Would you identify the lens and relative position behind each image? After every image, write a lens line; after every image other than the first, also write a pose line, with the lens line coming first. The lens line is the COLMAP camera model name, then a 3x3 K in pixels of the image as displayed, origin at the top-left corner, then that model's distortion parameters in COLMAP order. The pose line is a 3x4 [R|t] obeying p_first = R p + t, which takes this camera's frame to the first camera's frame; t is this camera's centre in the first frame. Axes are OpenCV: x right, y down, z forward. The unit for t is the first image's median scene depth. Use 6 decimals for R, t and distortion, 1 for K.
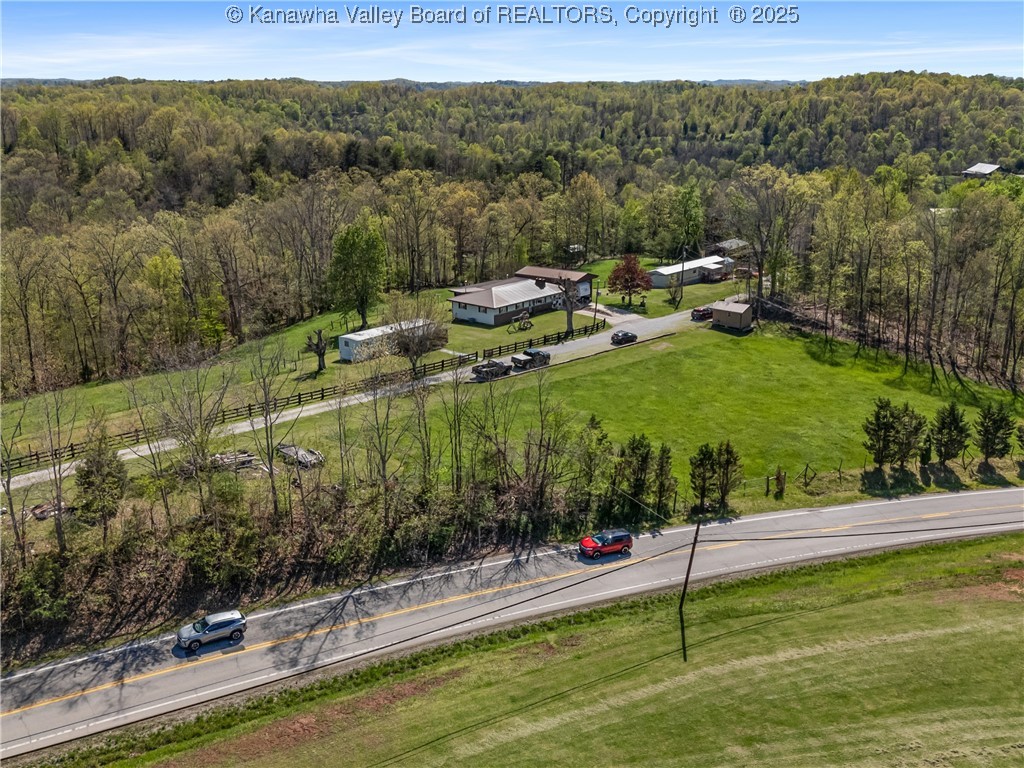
lens RADIAL K [[1000.9, 0, 512.0], [0, 1000.9, 384.0], [0, 0, 1]] dist [0.110664, -0.172250]
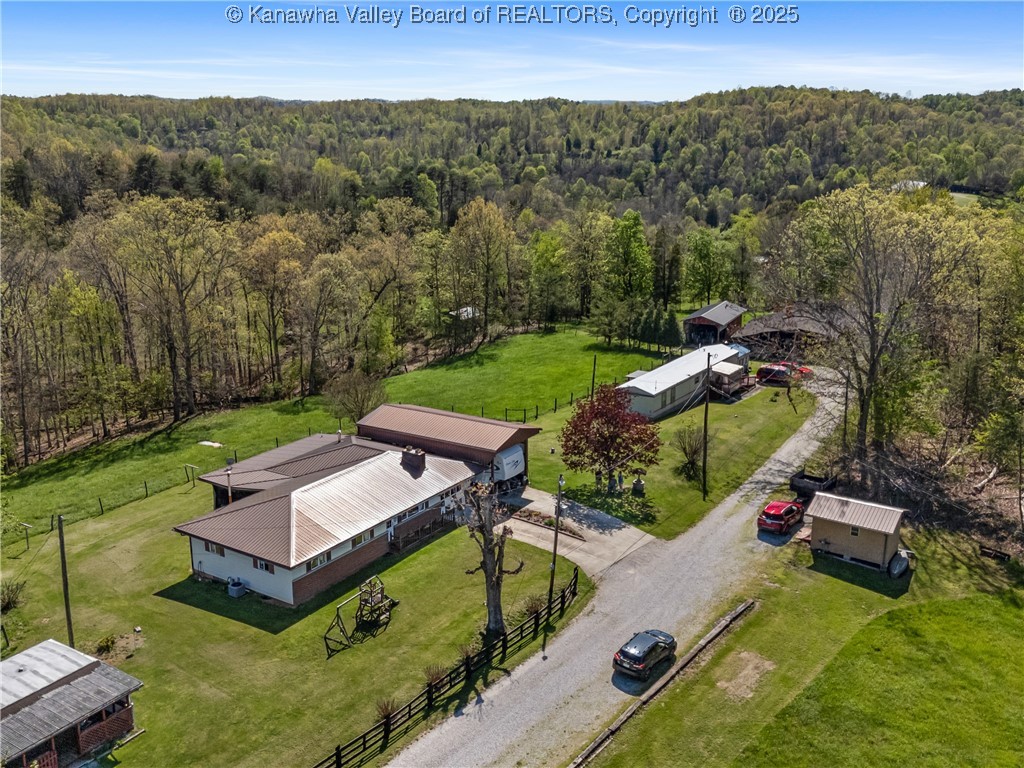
lens RADIAL K [[1000.9, 0, 512.0], [0, 1000.9, 384.0], [0, 0, 1]] dist [0.110664, -0.172250]
pose [[0.992233, -0.032763, 0.120000, 0.003761], [0.034944, 0.999259, -0.016113, -0.023877], [-0.119383, 0.020181, 0.992643, 0.107694]]
